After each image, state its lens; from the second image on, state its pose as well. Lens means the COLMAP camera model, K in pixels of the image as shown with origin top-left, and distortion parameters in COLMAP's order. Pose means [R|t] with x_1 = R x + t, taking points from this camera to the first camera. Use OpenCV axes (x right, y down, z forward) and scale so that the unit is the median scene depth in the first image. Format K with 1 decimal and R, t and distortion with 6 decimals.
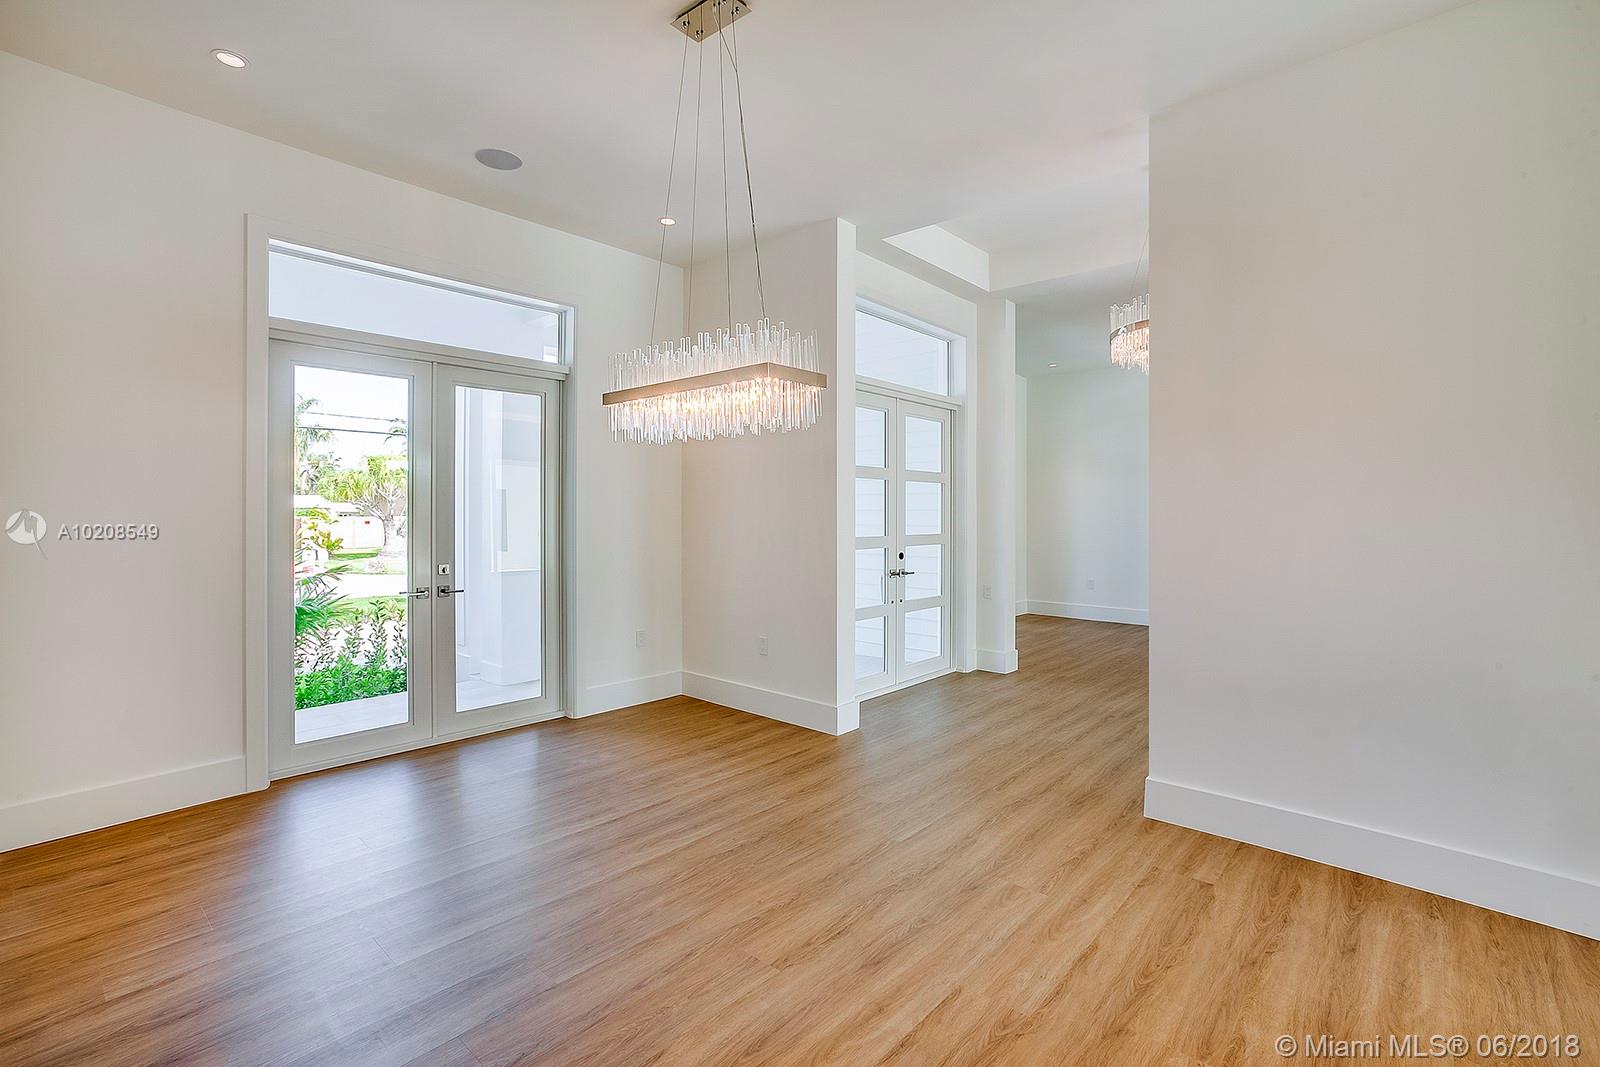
lens RADIAL K [[733.4, 0, 800.0], [0, 733.4, 533.5], [0, 0, 1]] dist [-0.045959, 0.000136]
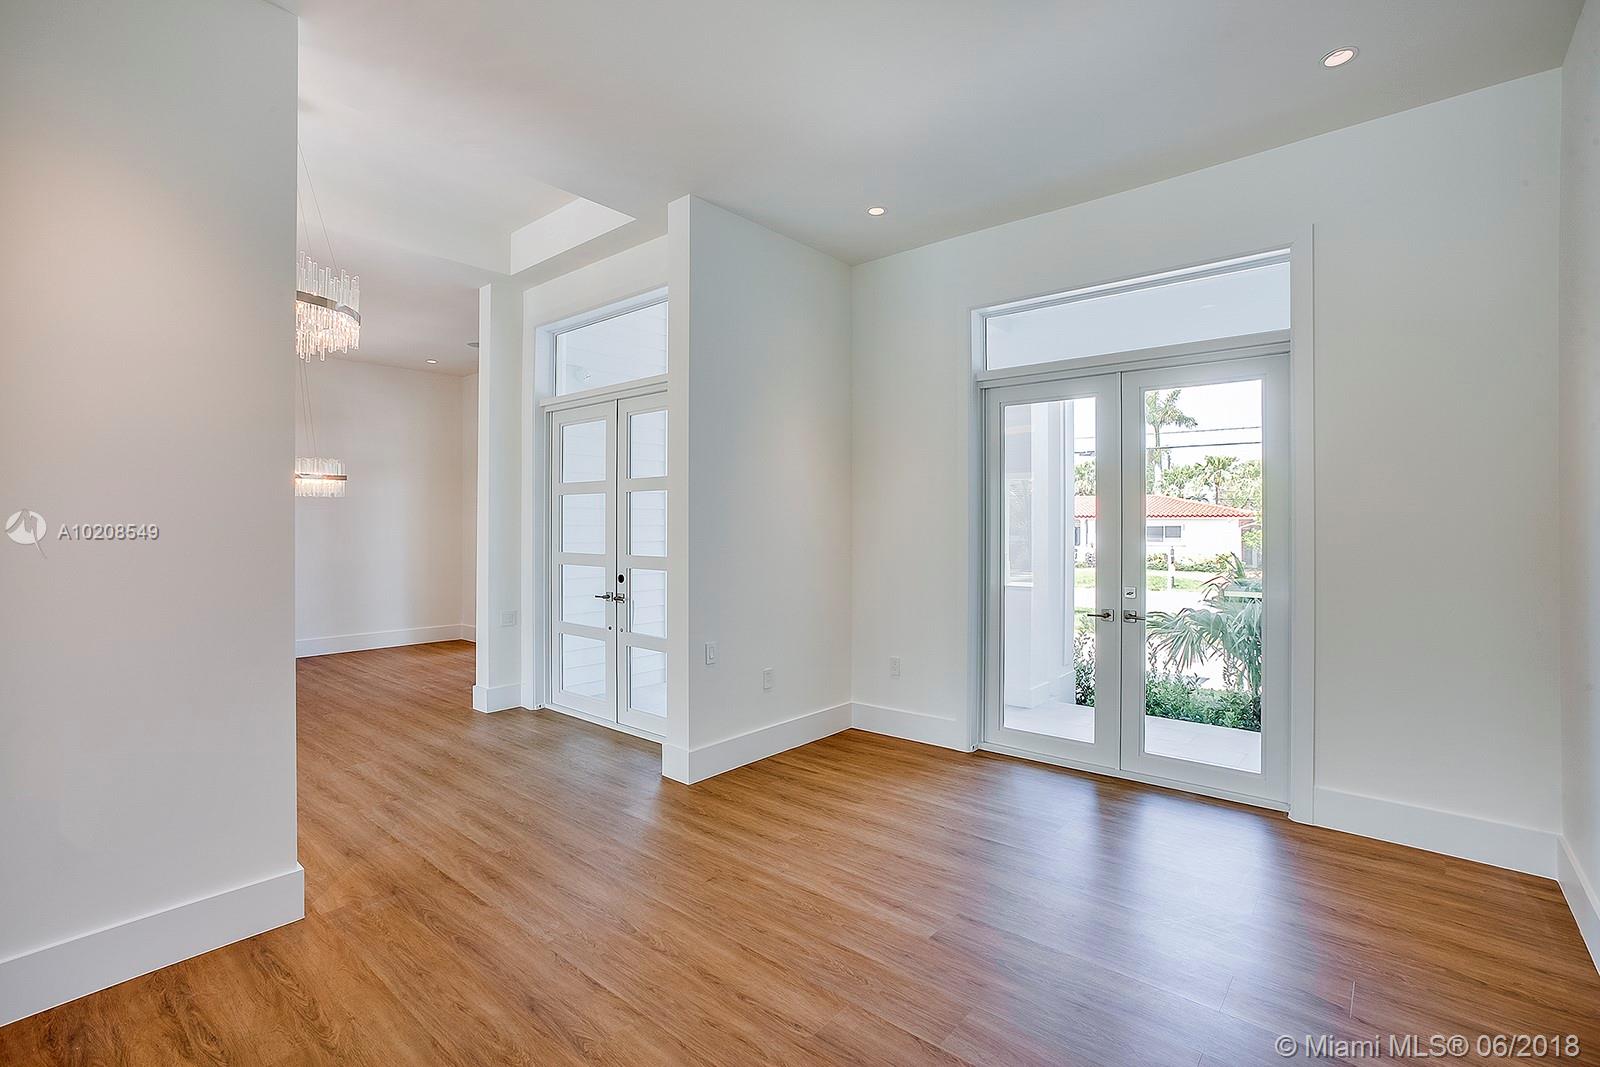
lens RADIAL K [[749.2, 0, 769.6], [0, 749.2, 526.9], [0, 0, 1]] dist [-0.002248, 0.000164]
pose [[-0.014852, -0.003290, -0.999884, 1.323872], [-0.032962, 0.999453, -0.002799, -0.043959], [0.999346, 0.032916, -0.014952, 1.531424]]
